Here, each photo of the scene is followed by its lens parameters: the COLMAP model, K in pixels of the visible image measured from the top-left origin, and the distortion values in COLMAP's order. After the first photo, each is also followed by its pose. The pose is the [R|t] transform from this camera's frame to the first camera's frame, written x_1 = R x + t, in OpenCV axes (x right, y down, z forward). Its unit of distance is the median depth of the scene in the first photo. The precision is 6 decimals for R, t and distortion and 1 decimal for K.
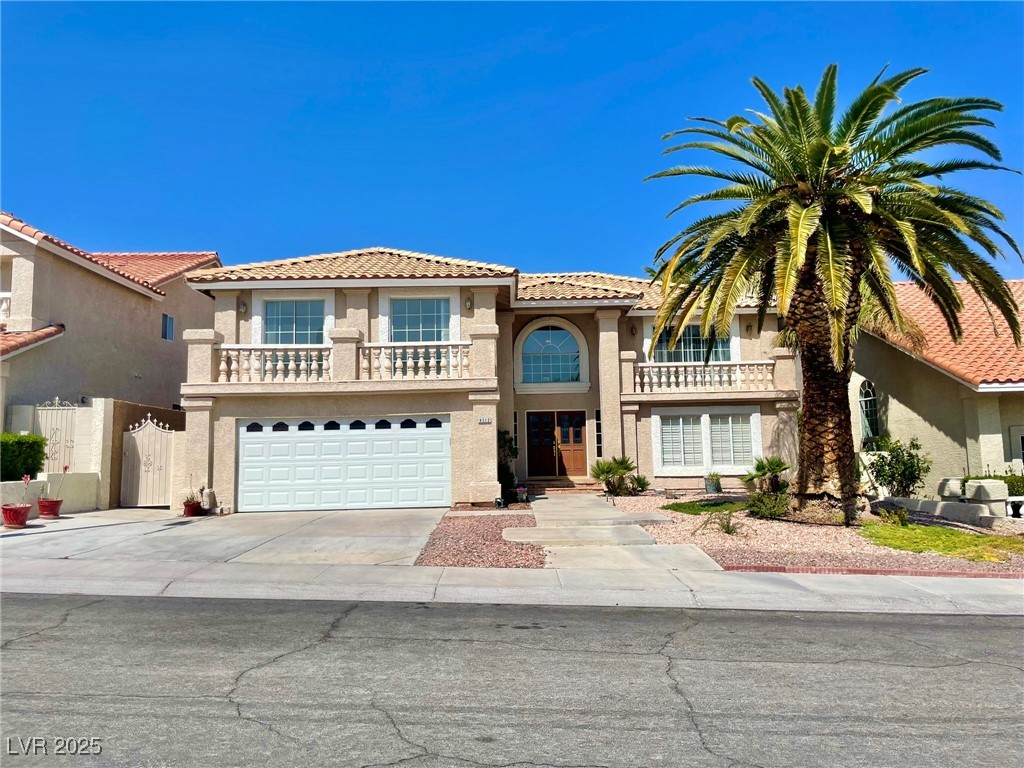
lens RADIAL K [[769.7, 0, 491.6], [0, 769.7, 384.5], [0, 0, 1]] dist [0.029167, -0.015803]
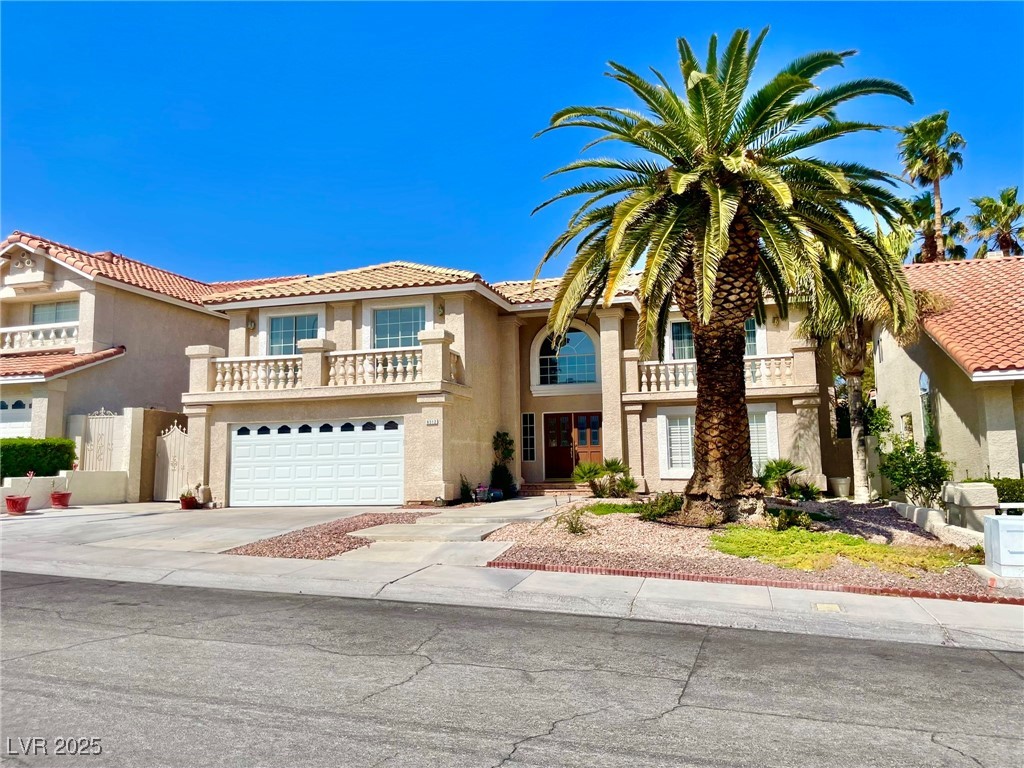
lens RADIAL K [[769.7, 0, 512.8], [0, 769.7, 378.9], [0, 0, 1]] dist [0.029167, -0.015803]
pose [[0.961201, -0.028852, -0.274337, 0.354895], [0.024425, 0.999511, -0.019539, 0.010789], [0.274766, 0.012080, 0.961435, 0.028974]]
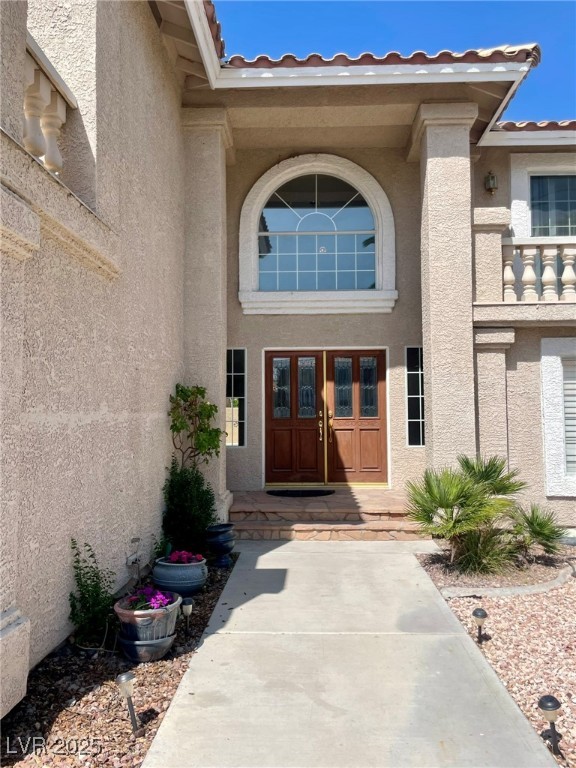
lens RADIAL K [[577.3, 0, 285.3], [0, 577.3, 385.8], [0, 0, 1]] dist [0.029167, -0.015803]
pose [[0.999672, 0.009737, -0.023701, 0.084167], [-0.008626, 0.998880, 0.046533, 0.050998], [0.024128, -0.046313, 0.998636, 0.793831]]
